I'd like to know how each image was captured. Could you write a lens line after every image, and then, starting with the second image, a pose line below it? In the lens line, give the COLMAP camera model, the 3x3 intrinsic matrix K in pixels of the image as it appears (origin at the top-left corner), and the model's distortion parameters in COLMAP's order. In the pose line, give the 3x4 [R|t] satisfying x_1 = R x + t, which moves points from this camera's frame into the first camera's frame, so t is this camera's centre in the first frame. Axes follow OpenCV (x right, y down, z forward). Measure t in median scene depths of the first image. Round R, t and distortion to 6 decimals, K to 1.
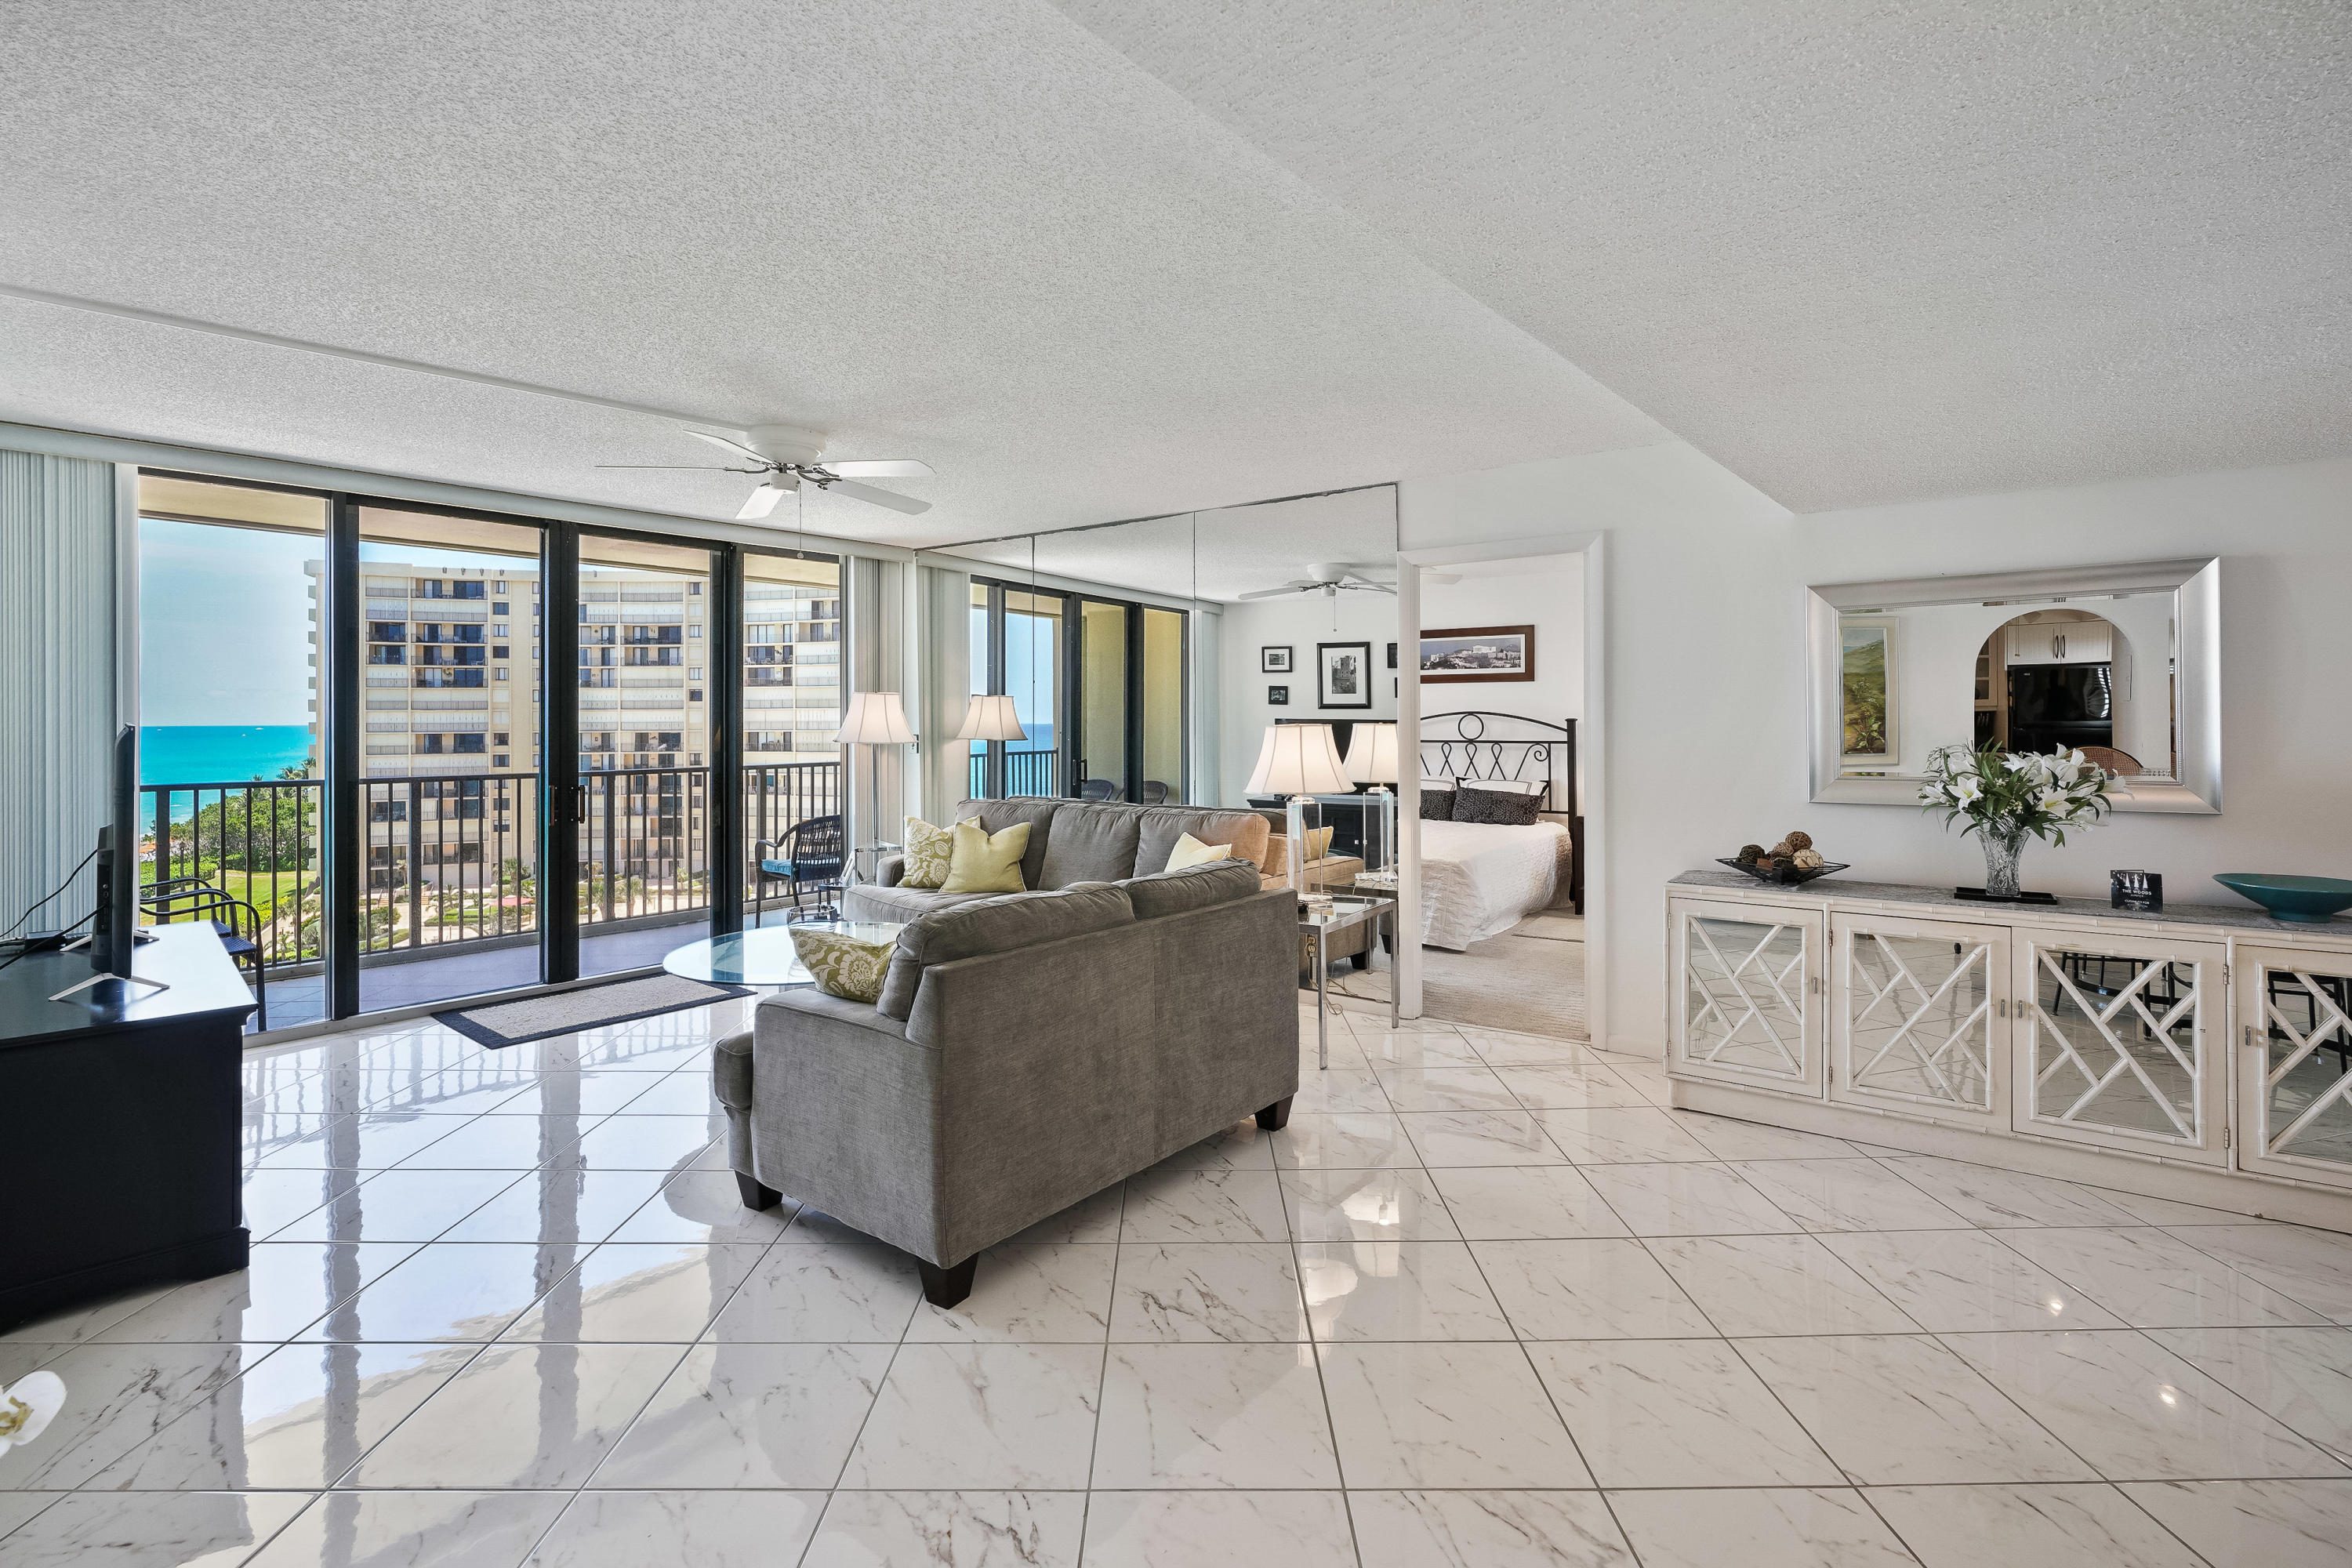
lens RADIAL K [[1061.2, 0, 1198.3], [0, 1061.2, 715.0], [0, 0, 1]] dist [-0.002923, 0.004084]
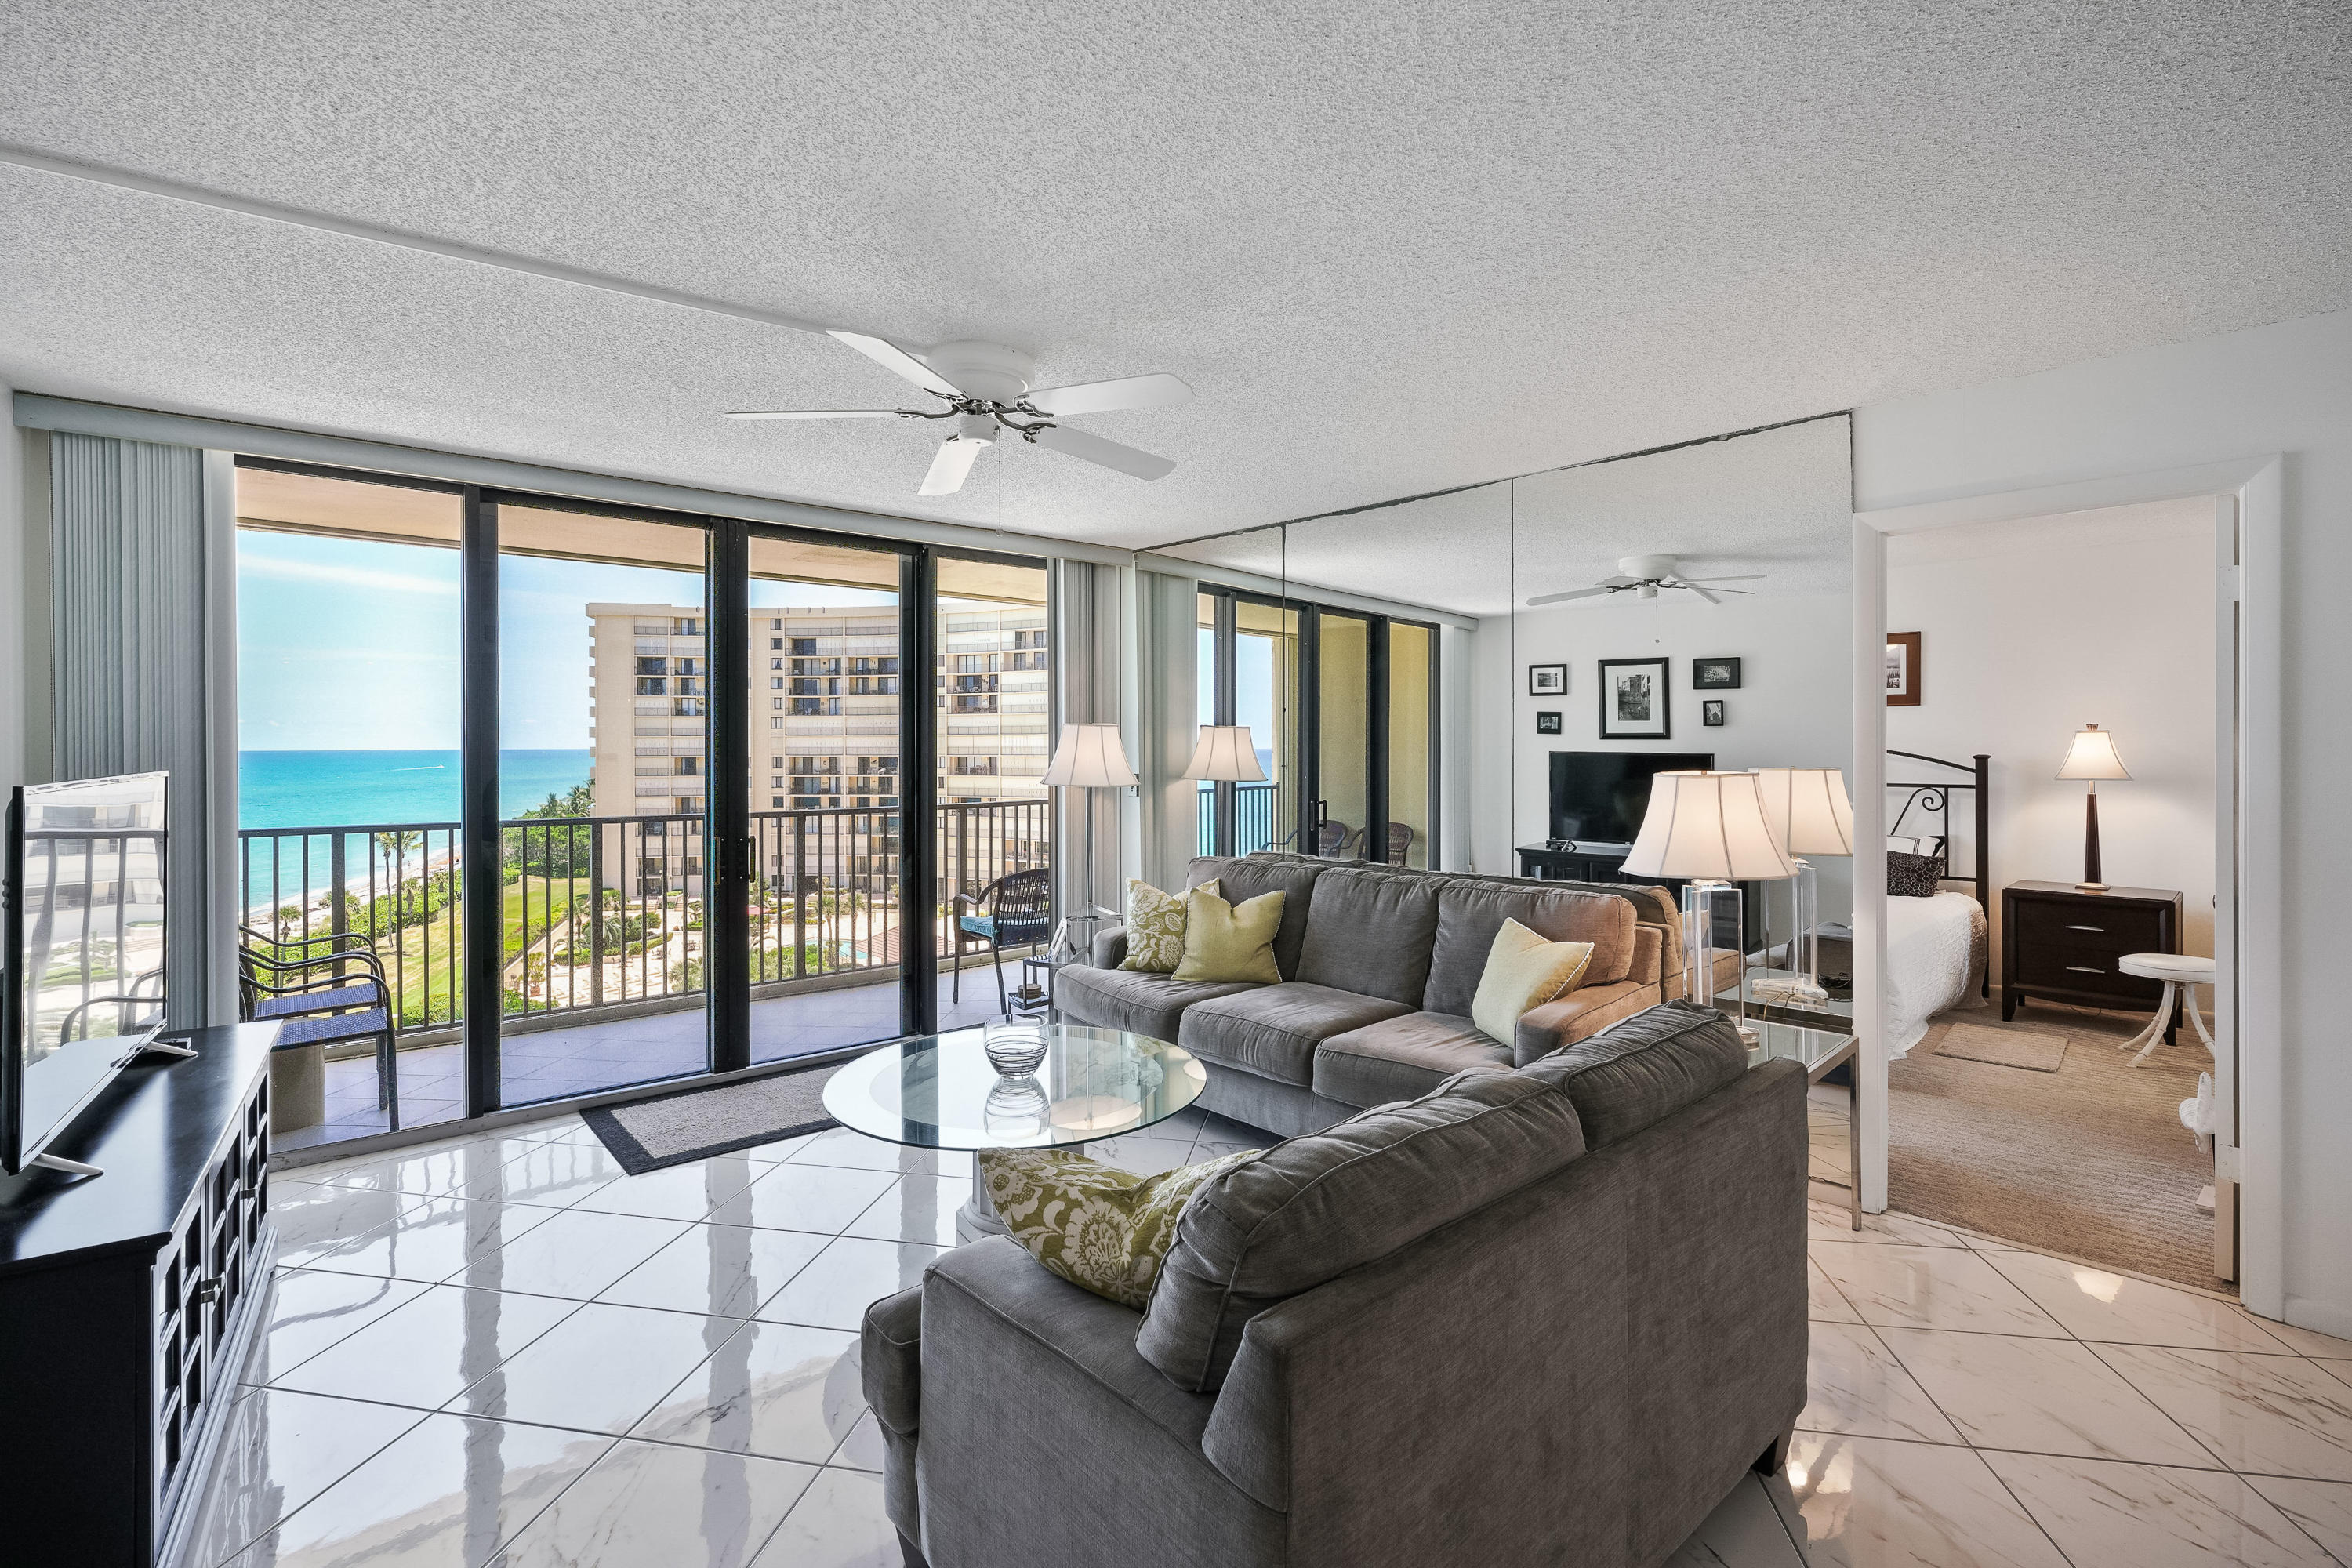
lens RADIAL K [[1061.2, 0, 1192.1], [0, 1061.2, 745.8], [0, 0, 1]] dist [-0.002923, 0.004084]
pose [[0.983038, 0.001243, -0.183398, -0.057388], [-0.000347, 0.999988, 0.004918, -0.006215], [0.183402, -0.004771, 0.983026, 0.156887]]
